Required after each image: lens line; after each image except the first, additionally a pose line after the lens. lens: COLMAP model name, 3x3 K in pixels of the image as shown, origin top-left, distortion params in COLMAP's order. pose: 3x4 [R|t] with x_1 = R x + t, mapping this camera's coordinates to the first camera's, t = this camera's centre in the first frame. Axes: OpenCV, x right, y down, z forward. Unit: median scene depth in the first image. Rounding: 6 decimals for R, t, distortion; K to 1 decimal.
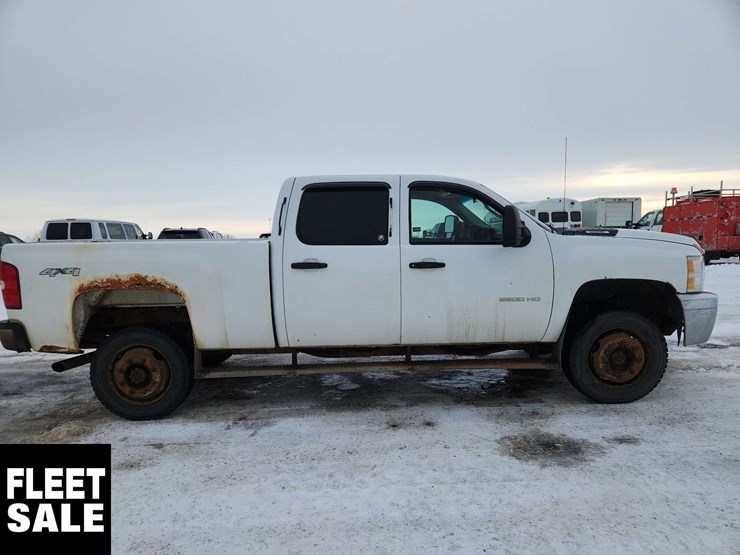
lens RADIAL K [[493.1, 0, 362.9], [0, 493.1, 294.5], [0, 0, 1]] dist [0.077140, -0.056959]
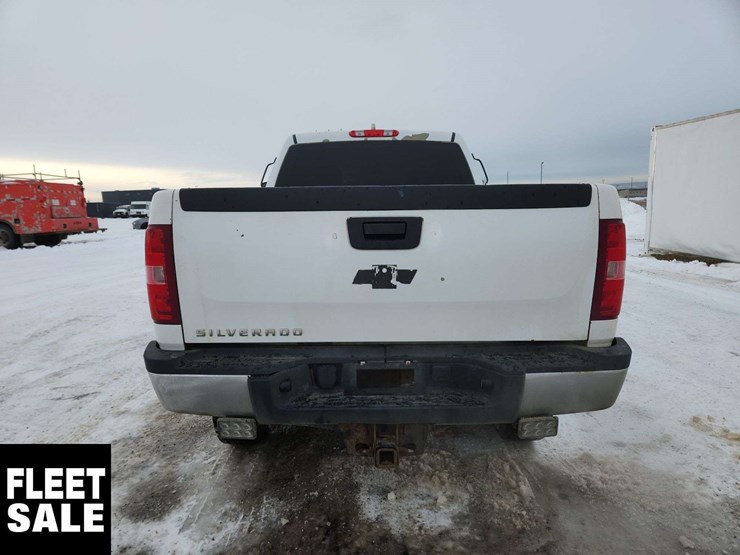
lens RADIAL K [[493.1, 0, 365.8], [0, 493.1, 285.7], [0, 0, 1]] dist [0.077140, -0.056959]
pose [[0.015443, -0.137811, 0.990338, -1.185435], [0.139479, 0.981069, 0.134346, -0.101088], [-0.990105, 0.136056, 0.034372, 1.212265]]
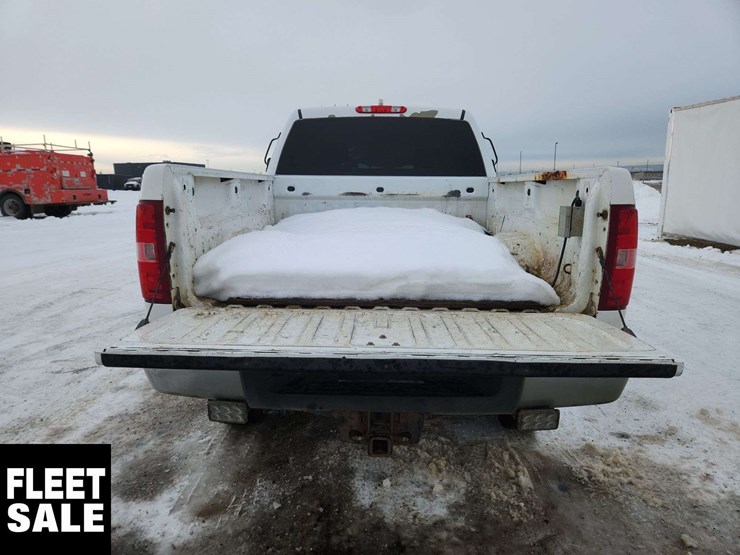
lens RADIAL K [[493.1, 0, 366.0], [0, 493.1, 276.3], [0, 0, 1]] dist [0.077140, -0.056959]
pose [[0.035467, -0.162587, 0.986057, -1.166780], [0.118456, 0.980406, 0.157394, -0.101906], [-0.992326, 0.111221, 0.054032, 1.202232]]
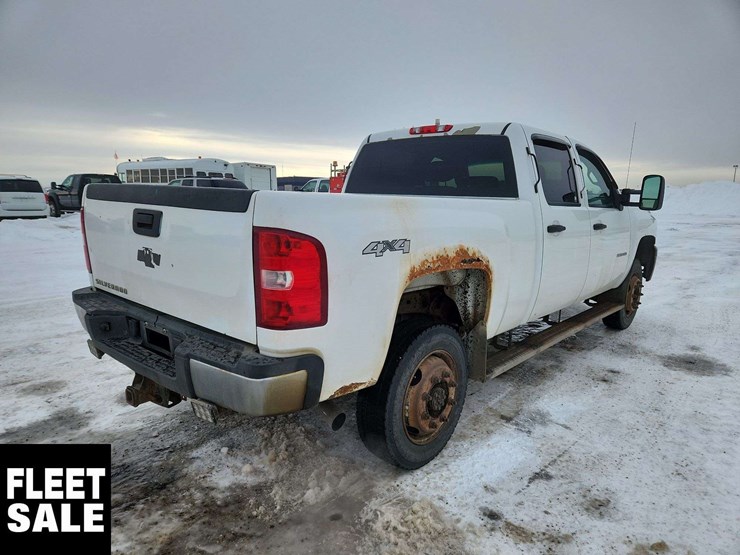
lens RADIAL K [[493.1, 0, 369.2], [0, 493.1, 284.5], [0, 0, 1]] dist [0.077140, -0.056959]
pose [[0.668752, -0.094193, 0.737495, -0.989662], [0.050994, 0.995417, 0.080894, -0.047508], [-0.741735, -0.016490, 0.670491, 0.627777]]
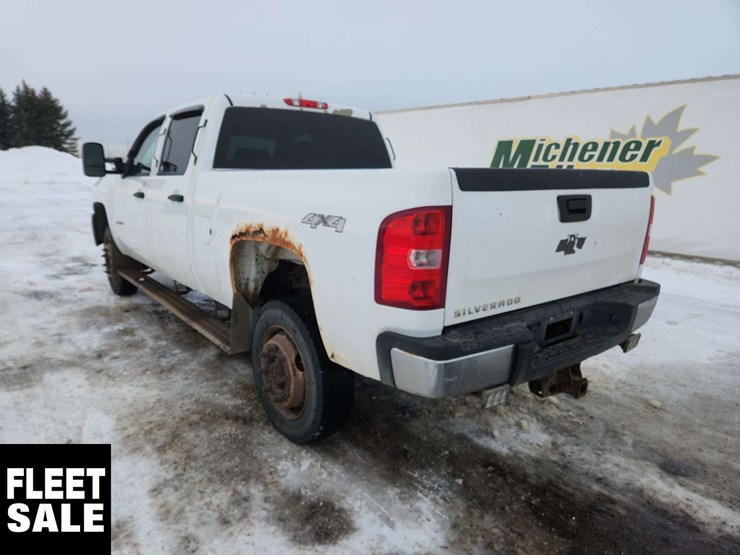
lens RADIAL K [[493.1, 0, 364.3], [0, 493.1, 274.9], [0, 0, 1]] dist [0.077140, -0.056959]
pose [[-0.606427, -0.143888, 0.782012, -1.033028], [0.104651, 0.960492, 0.257881, -0.181578], [-0.788222, 0.238225, -0.567411, 1.721132]]
